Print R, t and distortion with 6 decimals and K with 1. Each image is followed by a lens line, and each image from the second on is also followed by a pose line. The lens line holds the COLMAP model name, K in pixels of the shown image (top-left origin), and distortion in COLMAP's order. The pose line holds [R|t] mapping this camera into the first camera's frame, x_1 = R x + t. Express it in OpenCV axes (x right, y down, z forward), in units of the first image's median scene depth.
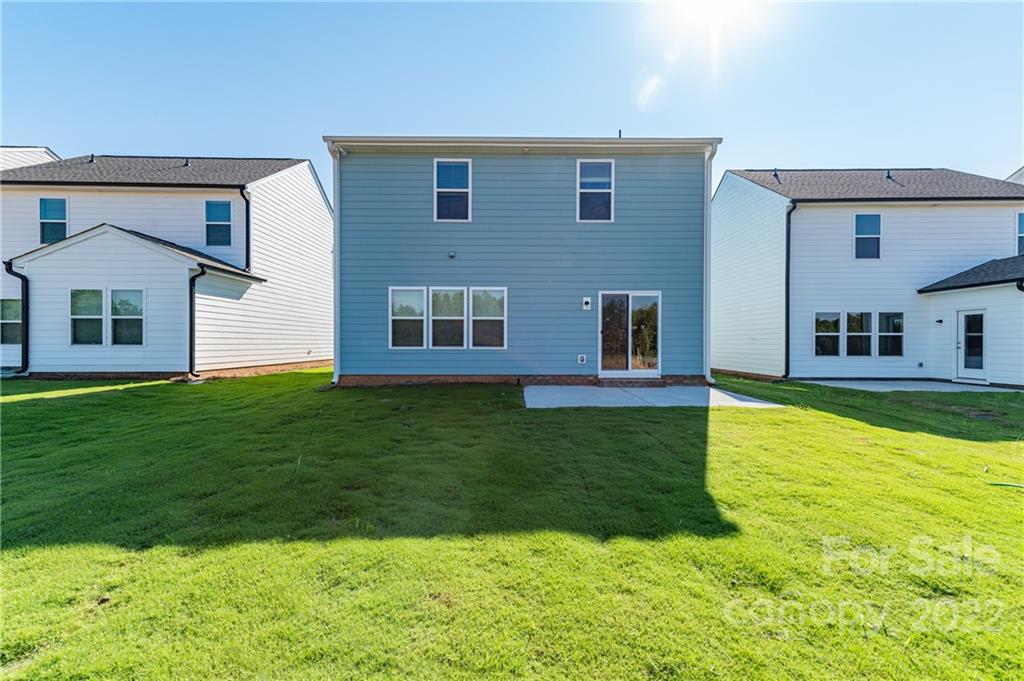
lens RADIAL K [[411.0, 0, 513.0], [0, 411.0, 341.9], [0, 0, 1]] dist [0.026913, -0.000398]
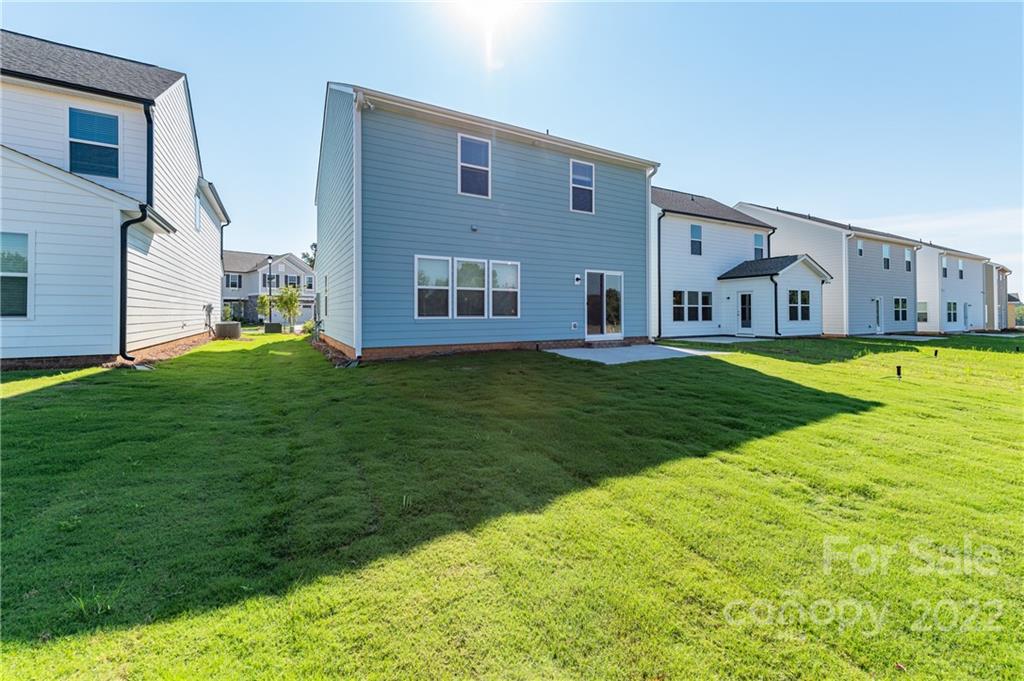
lens RADIAL K [[411.0, 0, 542.9], [0, 411.0, 307.7], [0, 0, 1]] dist [0.026913, -0.000398]
pose [[0.869481, 0.003565, 0.493954, -0.501106], [0.000769, 0.999963, -0.008572, -0.000947], [-0.493966, 0.007833, 0.869446, 0.008305]]
